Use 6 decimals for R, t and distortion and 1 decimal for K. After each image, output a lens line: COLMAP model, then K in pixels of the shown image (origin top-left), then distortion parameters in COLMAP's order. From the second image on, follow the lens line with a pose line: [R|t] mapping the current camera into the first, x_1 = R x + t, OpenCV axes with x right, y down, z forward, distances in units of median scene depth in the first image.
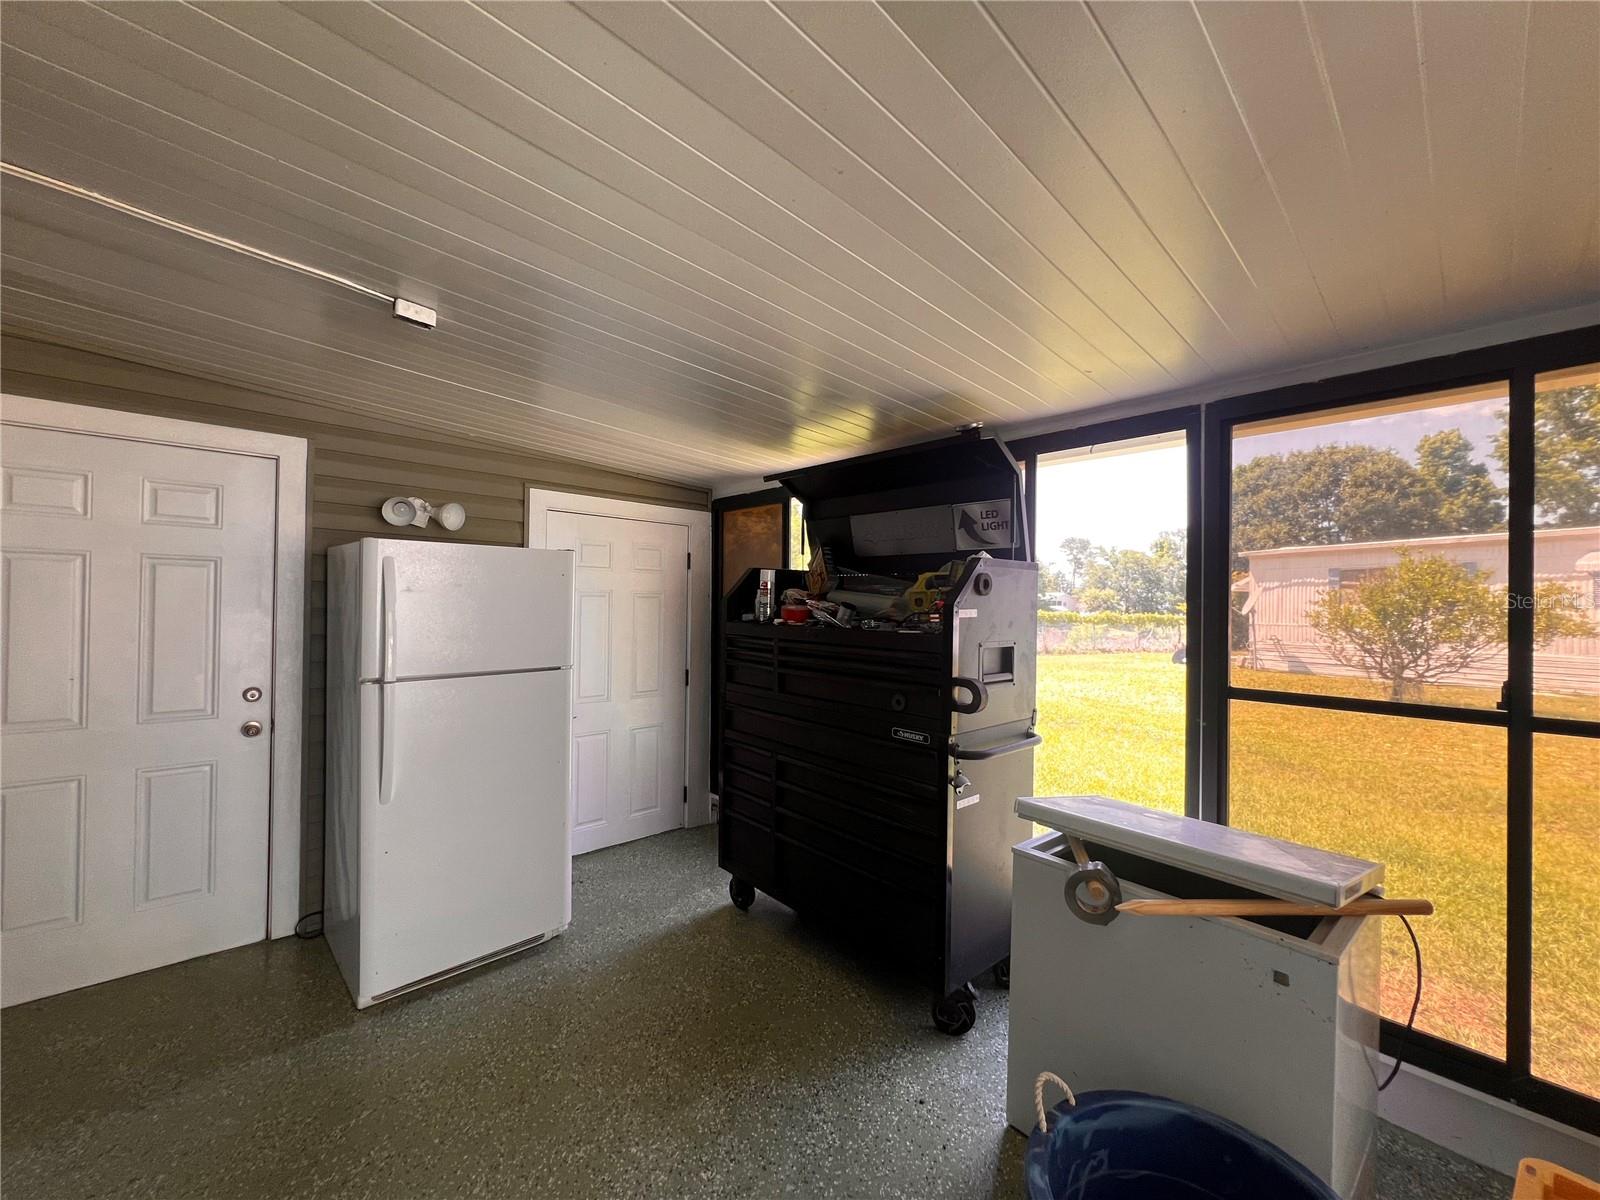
lens RADIAL K [[639.8, 0, 800.0], [0, 639.8, 600.0], [0, 0, 1]] dist [-0.001493, 0.000066]
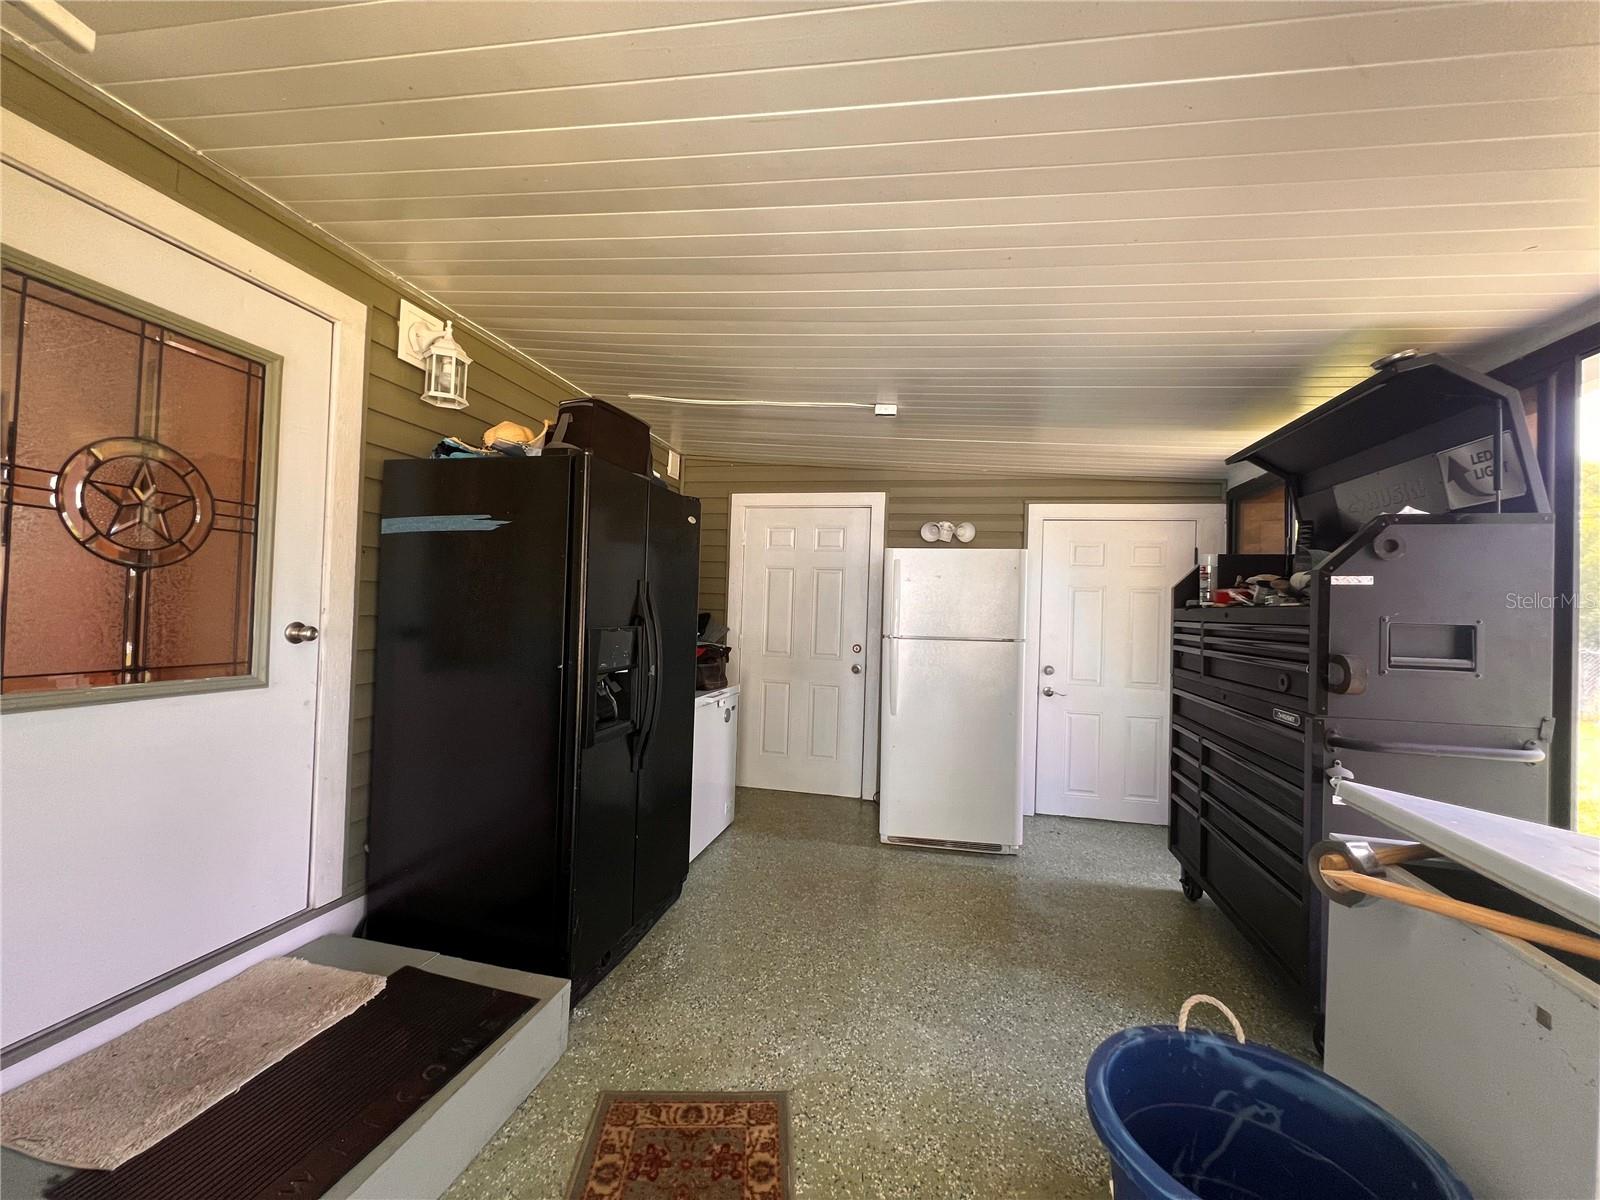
lens RADIAL K [[639.8, 0, 800.0], [0, 639.8, 600.0], [0, 0, 1]] dist [-0.001493, 0.000066]
pose [[0.568279, -0.011392, -0.822757, 0.433721], [-0.019073, 0.999453, -0.027012, 0.067028], [0.822615, 0.031043, 0.567751, -0.081214]]
